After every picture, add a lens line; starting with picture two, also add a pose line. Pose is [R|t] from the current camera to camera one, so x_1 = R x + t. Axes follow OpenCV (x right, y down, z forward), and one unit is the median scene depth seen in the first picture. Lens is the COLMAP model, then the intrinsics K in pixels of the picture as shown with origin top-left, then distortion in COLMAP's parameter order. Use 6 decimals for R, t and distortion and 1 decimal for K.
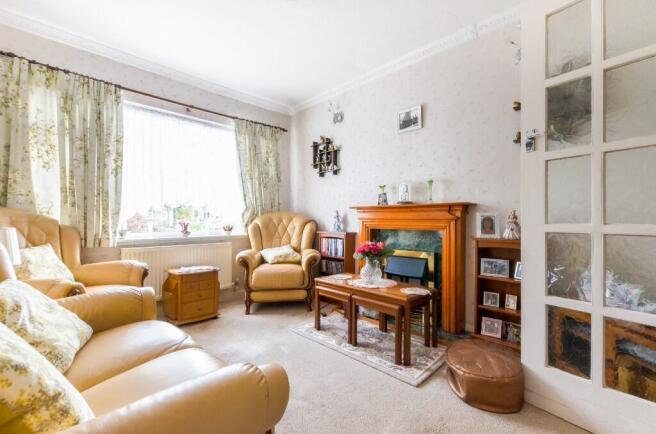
lens RADIAL K [[302.3, 0, 326.7], [0, 302.3, 220.2], [0, 0, 1]] dist [-0.000245, -0.000585]
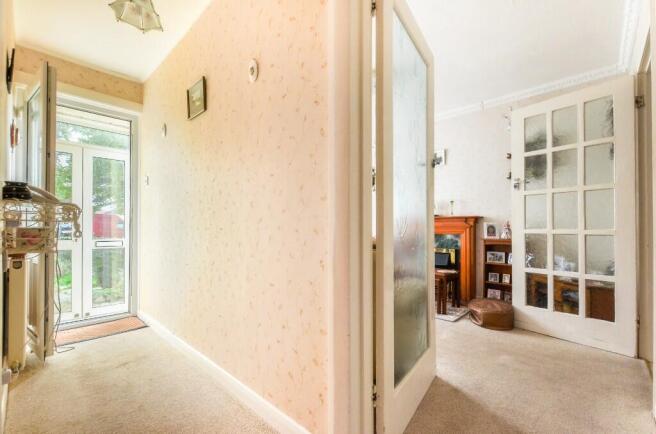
lens RADIAL K [[288.0, 0, 332.4], [0, 288.0, 224.9], [0, 0, 1]] dist [-0.000622, -0.000526]
pose [[0.999942, 0.001159, 0.010742, -0.337371], [-0.001039, 0.999937, -0.011189, 0.004946], [-0.010755, 0.011177, 0.999880, -0.534295]]
